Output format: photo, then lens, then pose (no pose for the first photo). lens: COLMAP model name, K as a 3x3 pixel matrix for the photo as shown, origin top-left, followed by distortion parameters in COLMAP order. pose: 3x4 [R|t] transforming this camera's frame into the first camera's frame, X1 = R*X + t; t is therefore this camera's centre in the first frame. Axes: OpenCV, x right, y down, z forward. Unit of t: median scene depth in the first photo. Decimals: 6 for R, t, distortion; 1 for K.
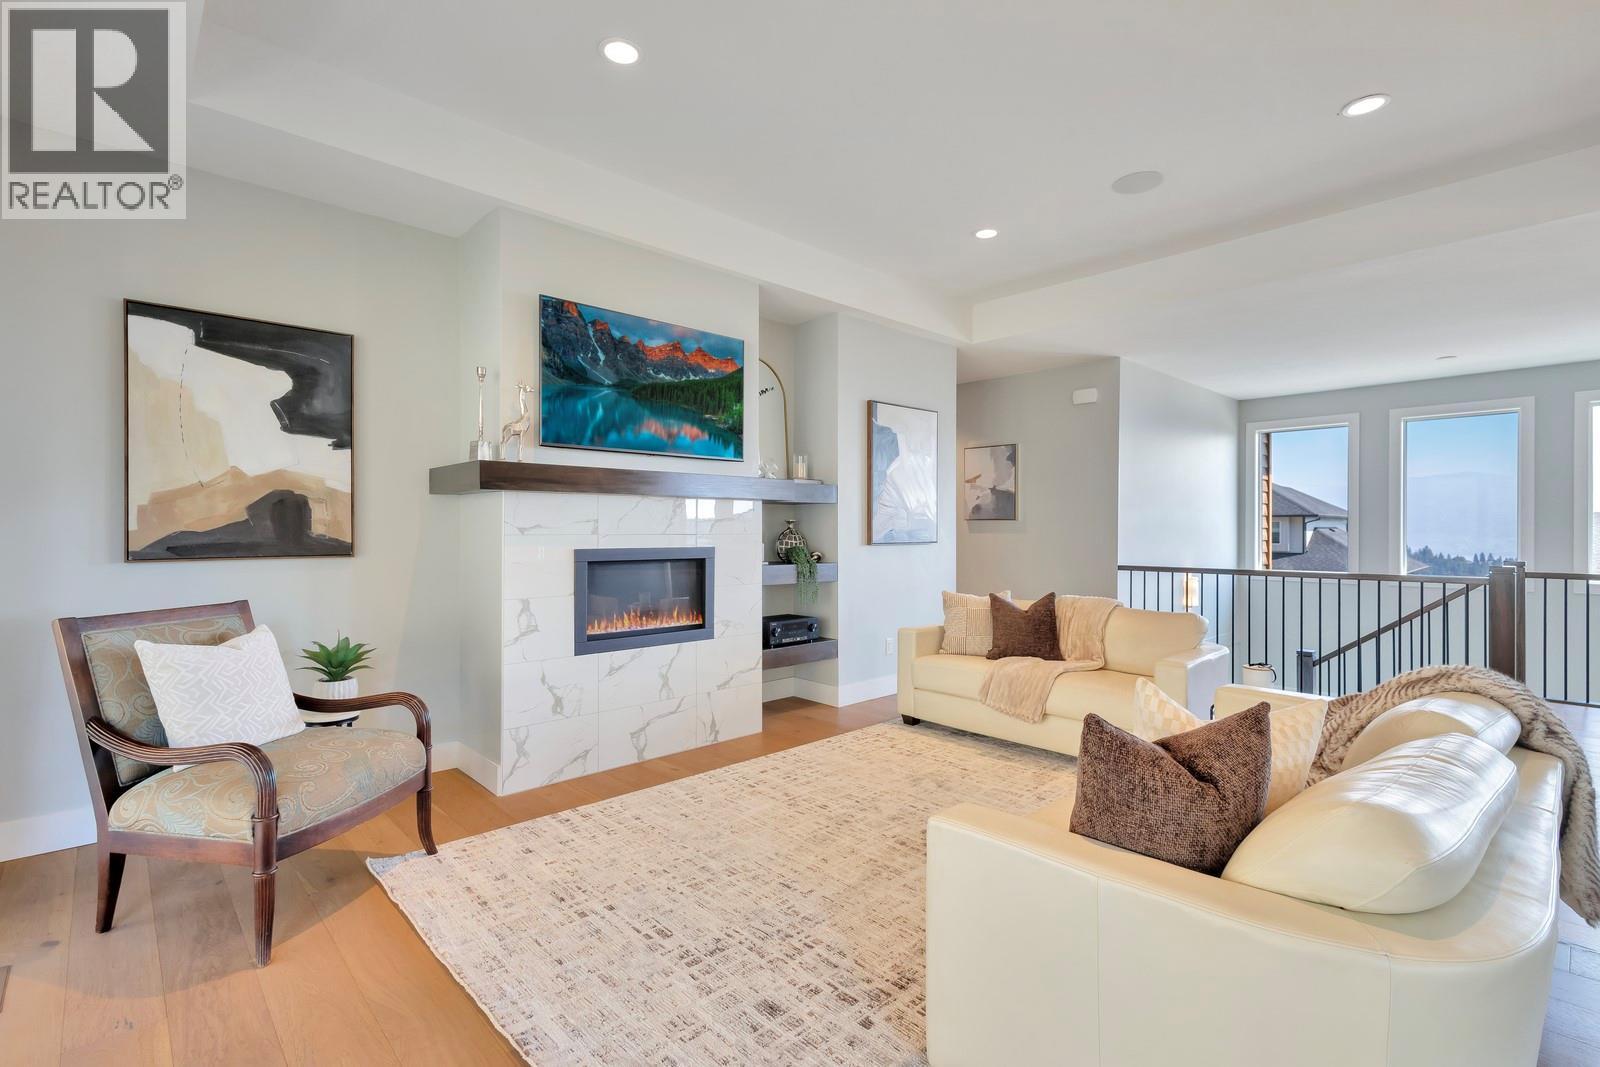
lens RADIAL K [[737.3, 0, 796.2], [0, 737.3, 534.0], [0, 0, 1]] dist [0.011730, -0.000273]
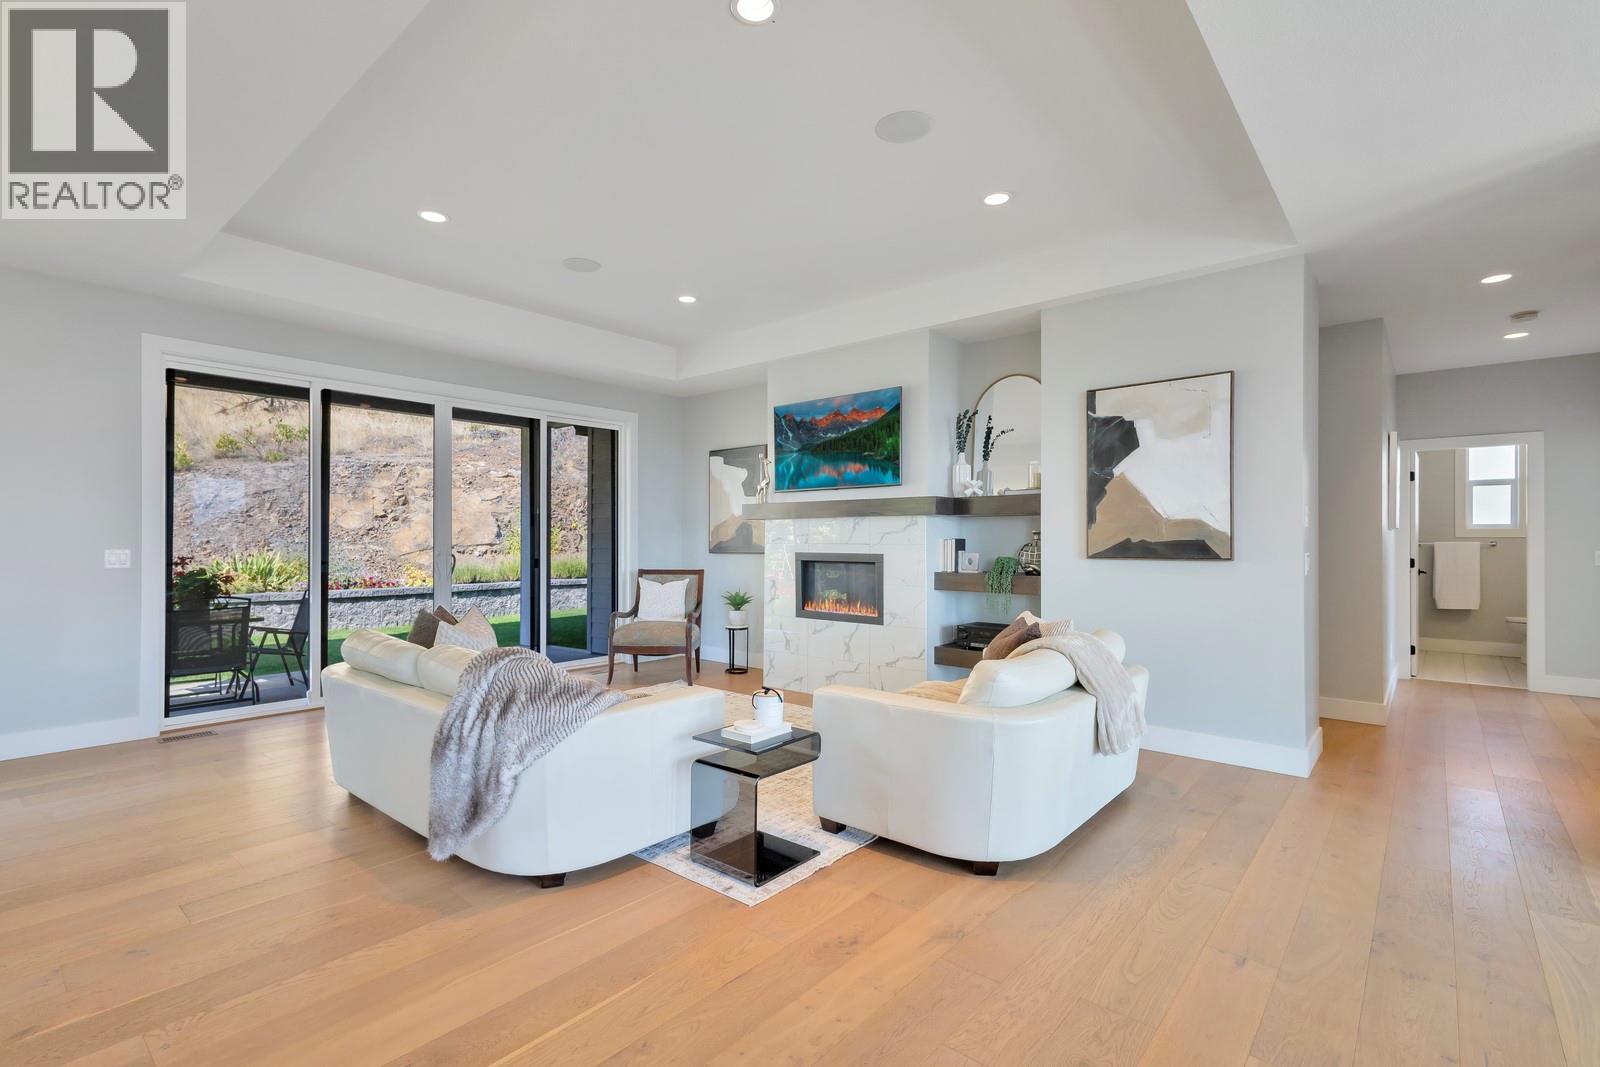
lens RADIAL K [[737.3, 0, 795.5], [0, 737.3, 530.6], [0, 0, 1]] dist [0.011730, -0.000273]
pose [[0.099274, -0.012715, -0.994979, 1.283055], [-0.005951, 0.999893, -0.013371, -0.005437], [0.995042, 0.007248, 0.099188, 0.799837]]
